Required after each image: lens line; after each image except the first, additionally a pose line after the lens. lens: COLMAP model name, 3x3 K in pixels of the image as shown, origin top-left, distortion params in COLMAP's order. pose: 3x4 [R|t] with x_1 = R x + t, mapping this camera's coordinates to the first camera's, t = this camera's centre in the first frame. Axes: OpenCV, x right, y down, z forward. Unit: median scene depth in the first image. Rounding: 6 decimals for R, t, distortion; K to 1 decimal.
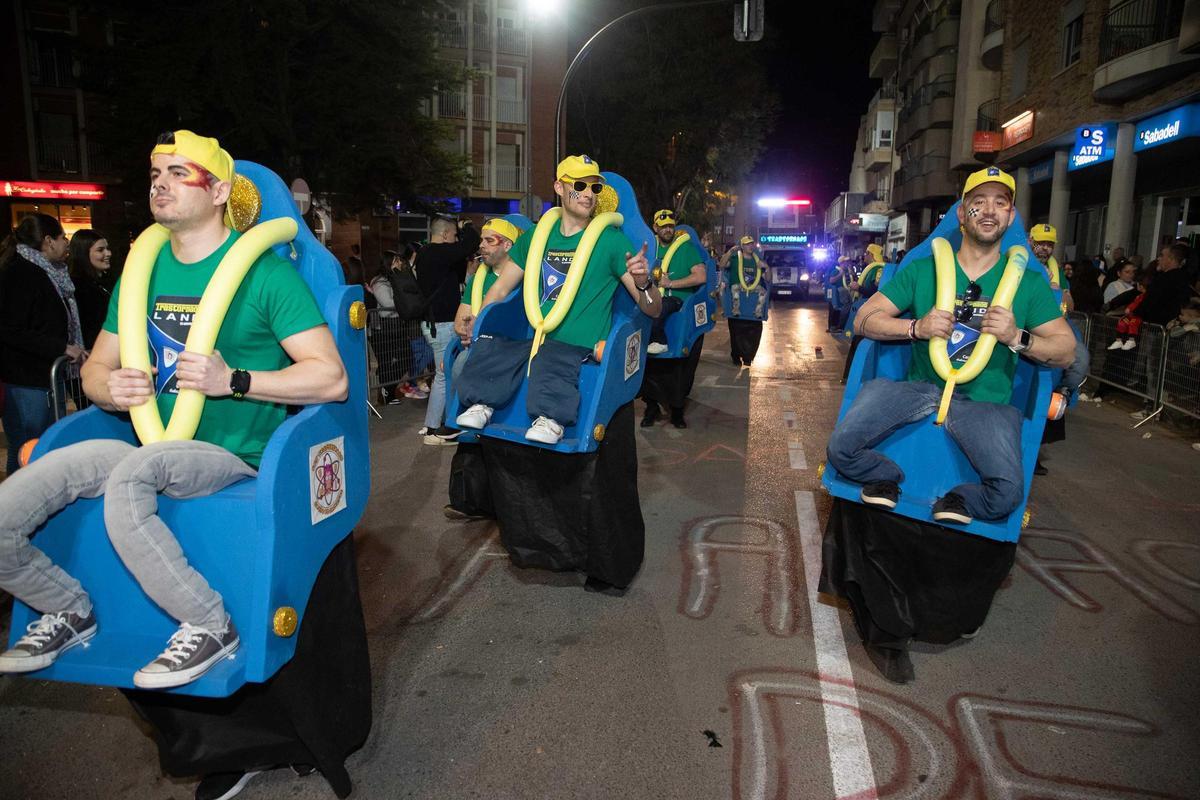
lens RADIAL K [[802.4, 0, 601.1], [0, 802.4, 406.8], [0, 0, 1]] dist [-0.114193, 0.052355]
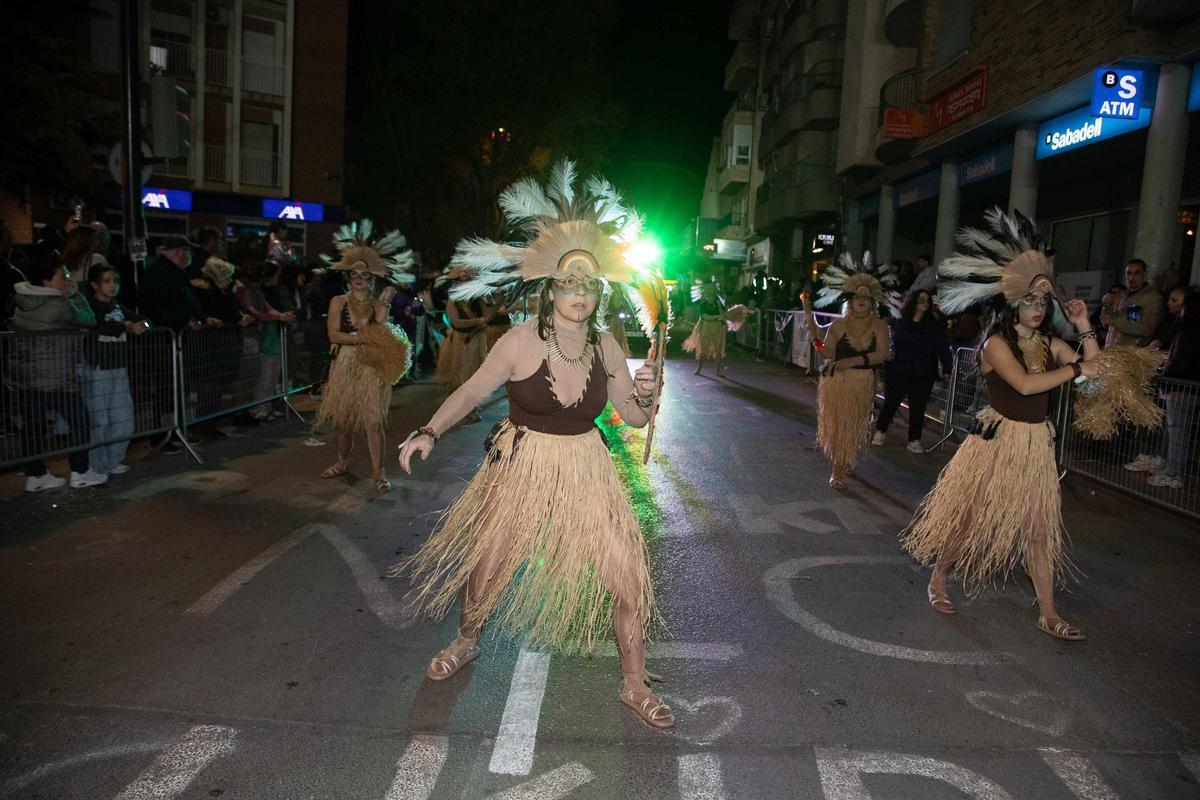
lens RADIAL K [[802.4, 0, 610.5], [0, 802.4, 409.9], [0, 0, 1]] dist [-0.114193, 0.052355]
pose [[0.980718, 0.003646, 0.195394, 0.064746], [0.003193, 0.999394, -0.034674, -0.038204], [-0.195402, 0.034629, 0.980112, 0.243106]]
